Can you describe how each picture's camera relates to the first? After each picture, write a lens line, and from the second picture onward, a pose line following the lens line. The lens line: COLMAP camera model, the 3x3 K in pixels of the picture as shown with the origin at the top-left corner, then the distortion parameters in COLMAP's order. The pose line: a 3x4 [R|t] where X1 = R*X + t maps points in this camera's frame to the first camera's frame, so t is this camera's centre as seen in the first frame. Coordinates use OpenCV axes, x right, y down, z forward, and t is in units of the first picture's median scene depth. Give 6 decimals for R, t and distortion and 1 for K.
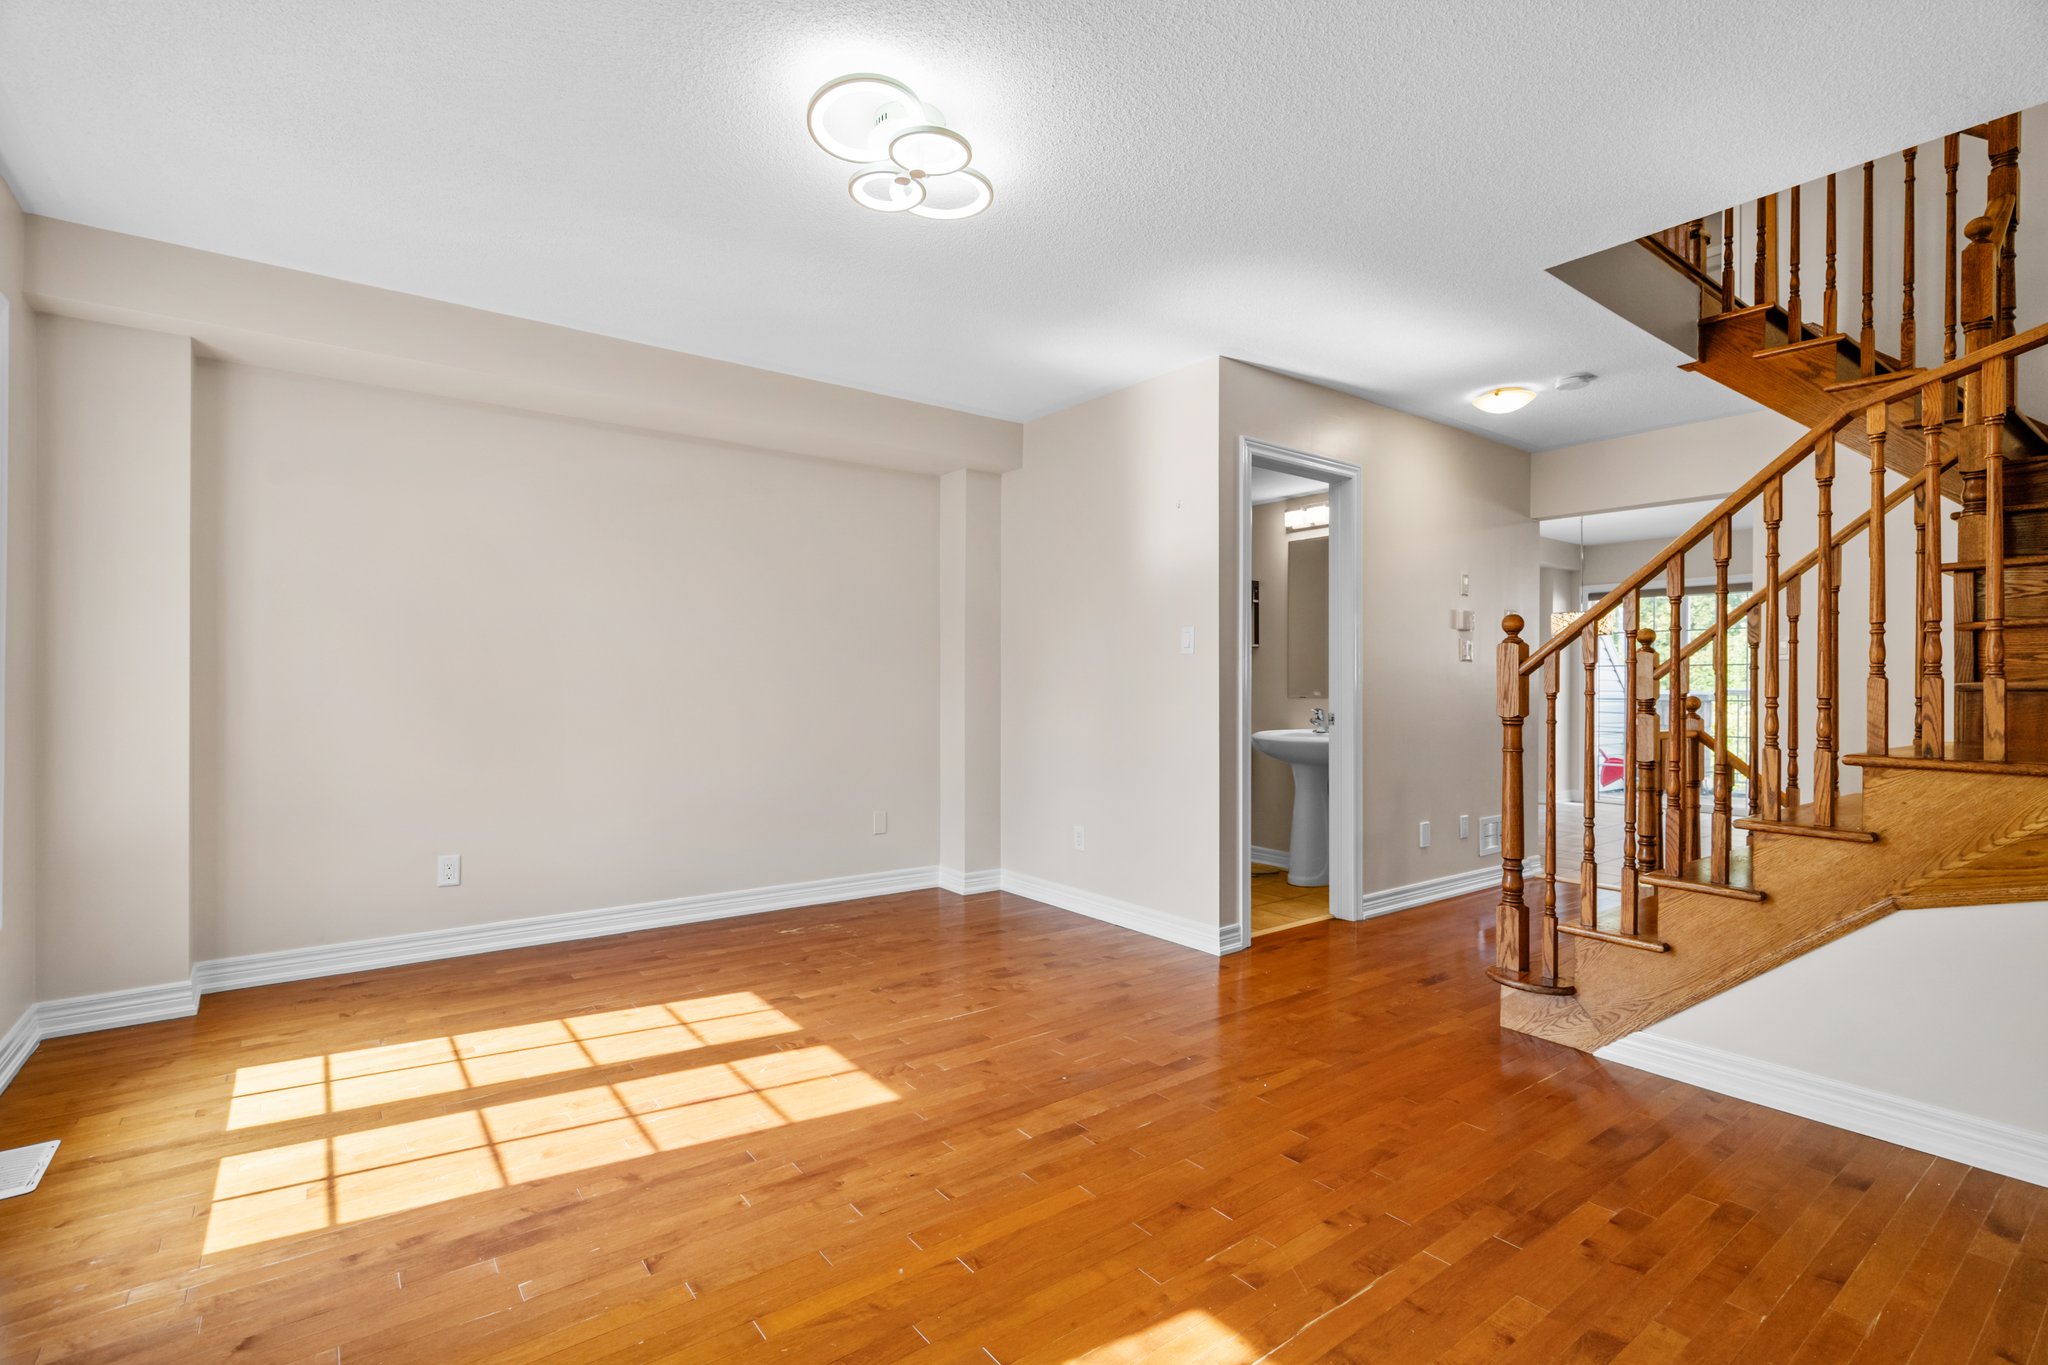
lens RADIAL K [[943.4, 0, 1009.2], [0, 943.4, 690.0], [0, 0, 1]] dist [-0.010619, 0.006822]
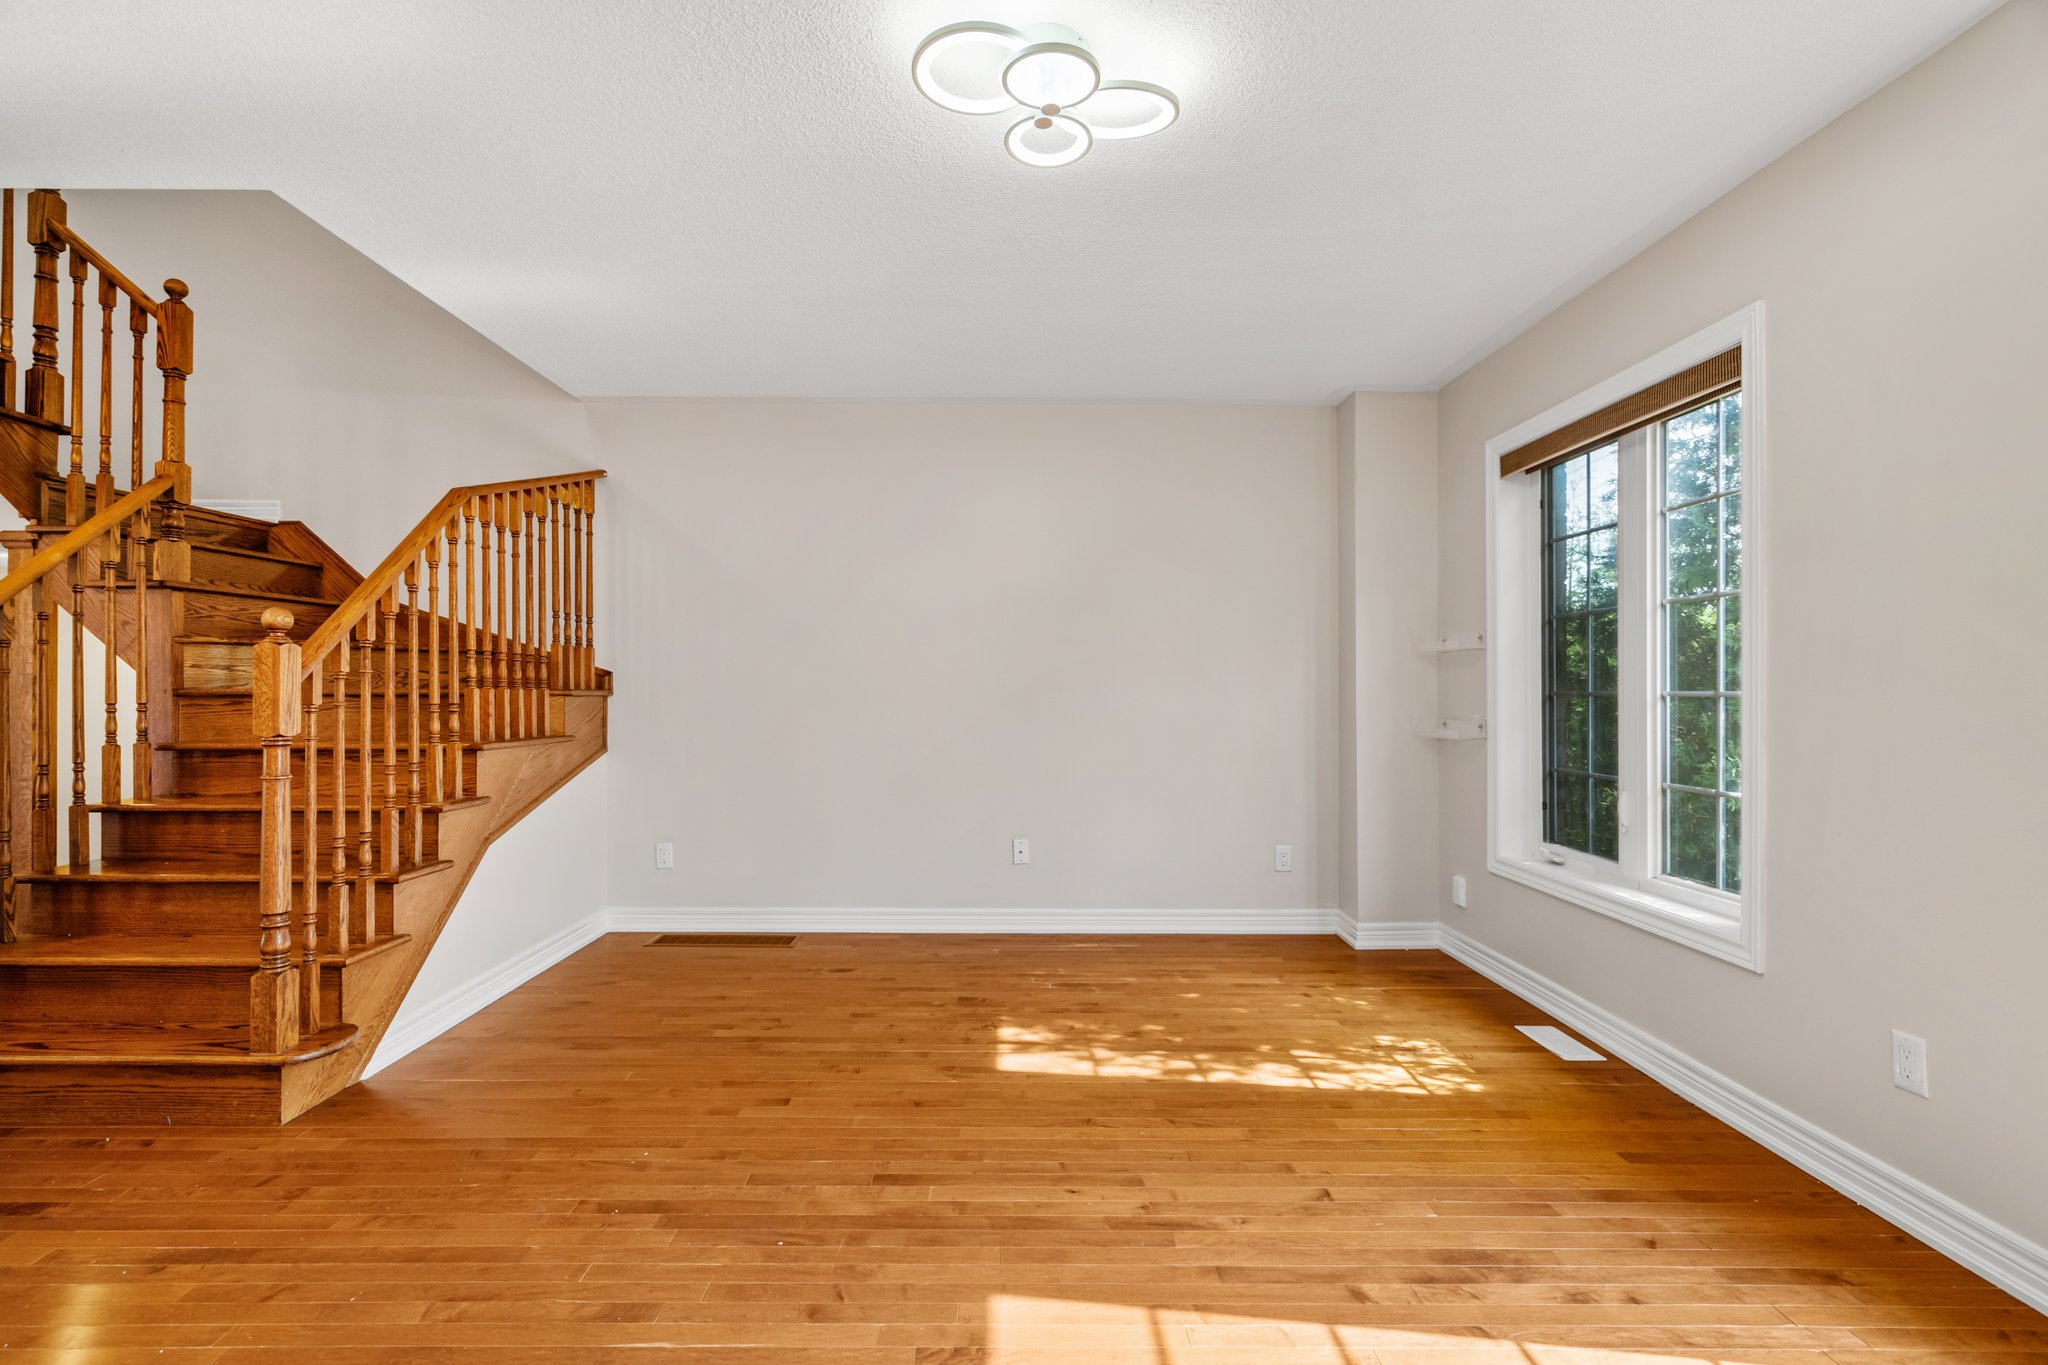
lens RADIAL K [[936.4, 0, 1008.5], [0, 936.4, 693.0], [0, 0, 1]] dist [-0.006268, 0.004019]
pose [[-0.802617, -0.008773, 0.596431, -0.491185], [-0.003253, 0.999941, 0.010331, -0.021264], [-0.596486, 0.006351, -0.802598, 1.415954]]
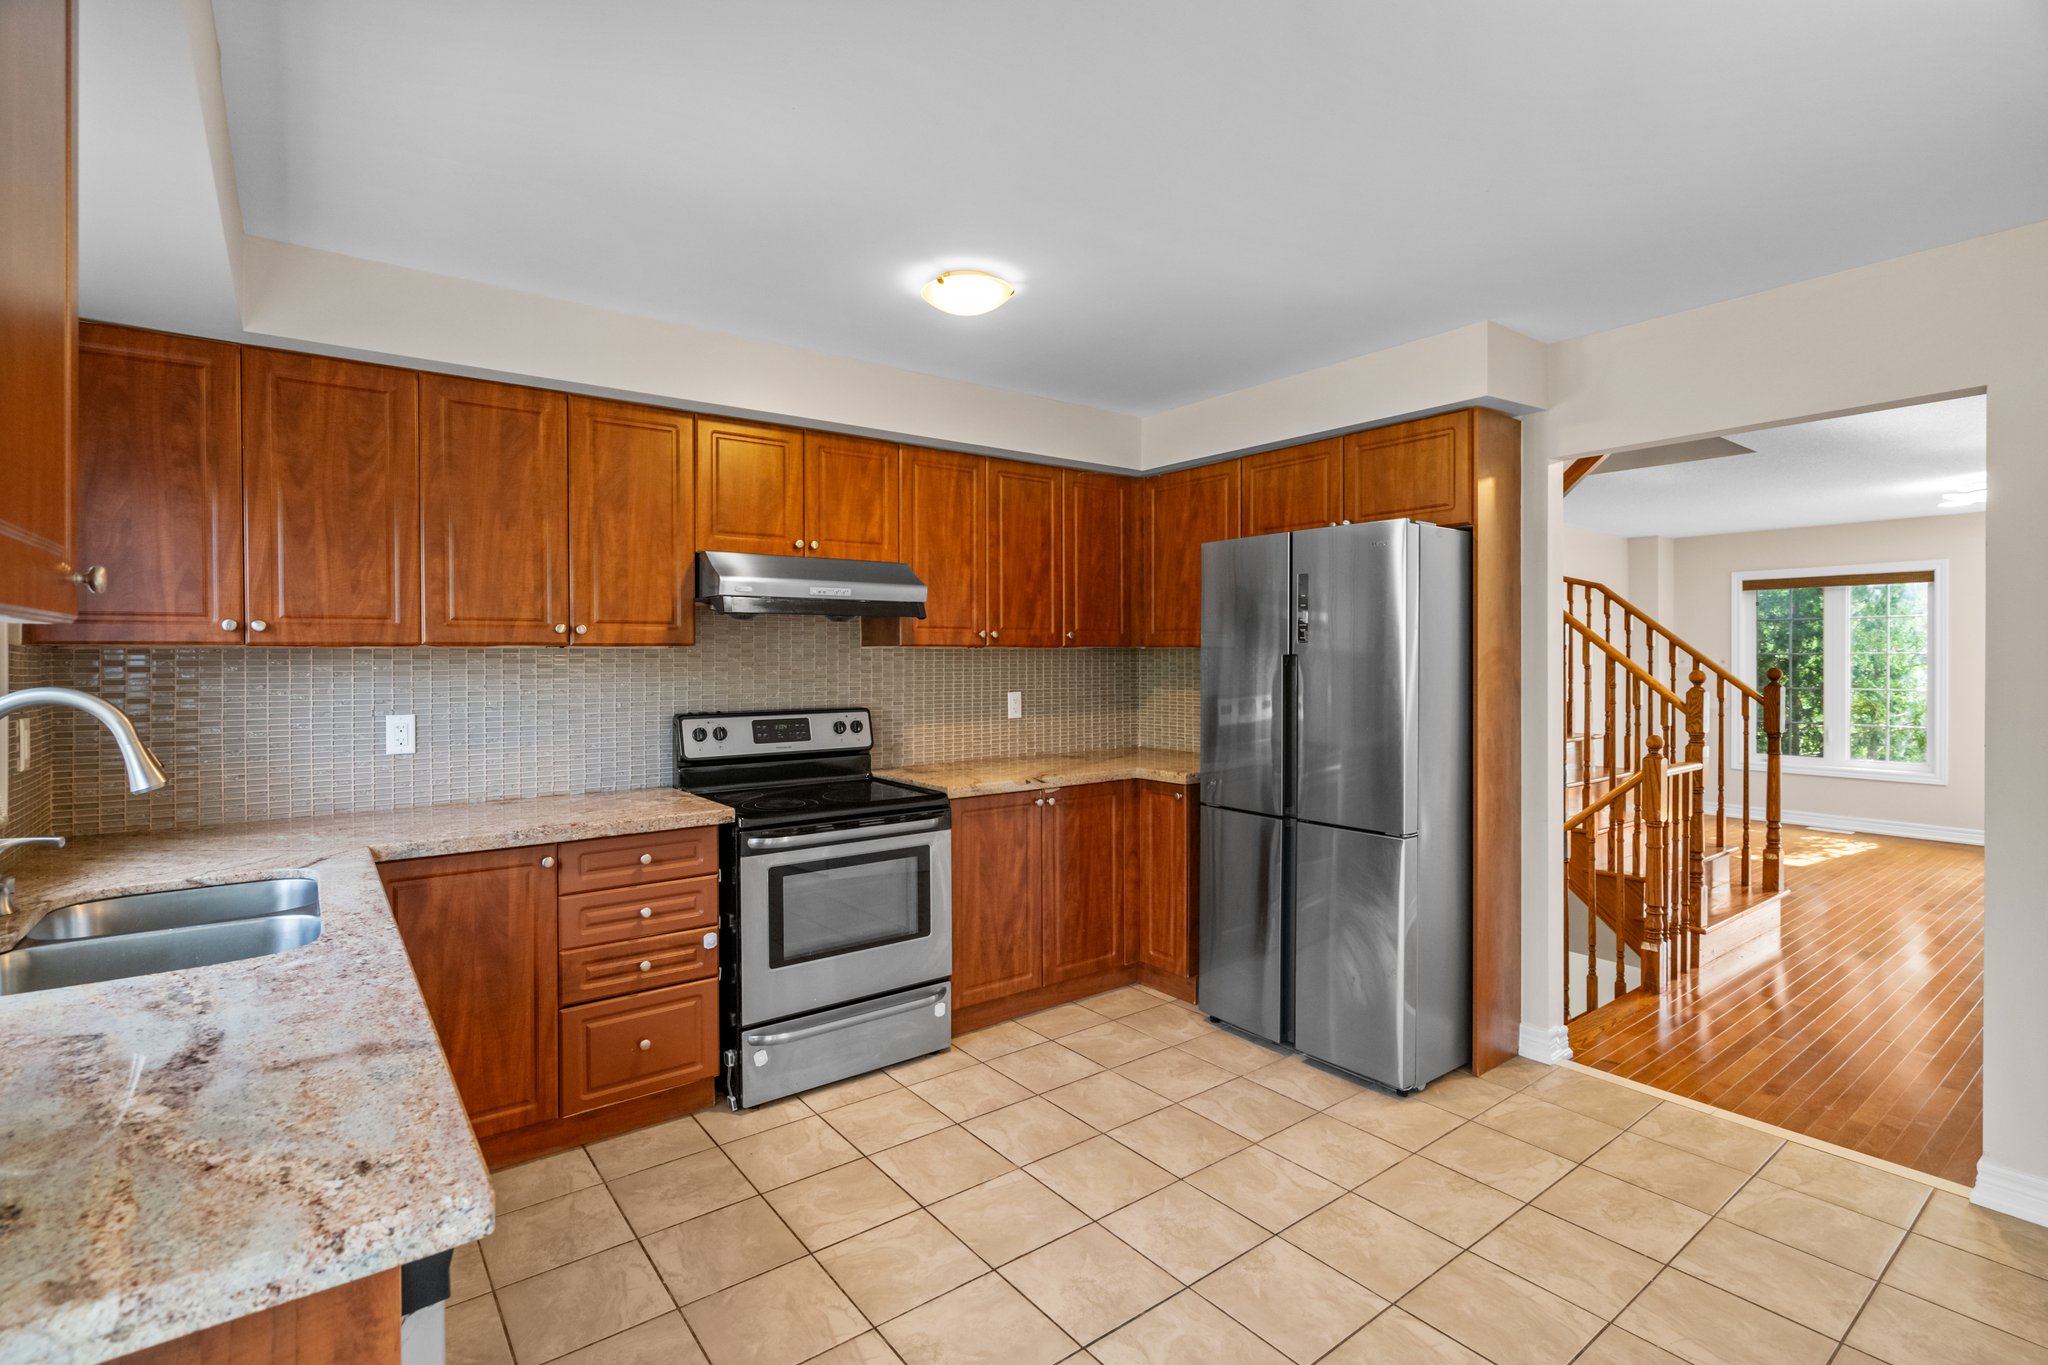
lens RADIAL K [[946.8, 0, 1010.1], [0, 946.8, 666.0], [0, 0, 1]] dist [-0.000158, 0.000579]
pose [[-0.999993, -0.000489, -0.003764, 2.053123], [-0.000539, 0.999910, 0.013435, -0.117196], [0.003757, 0.013437, -0.999903, 2.901209]]
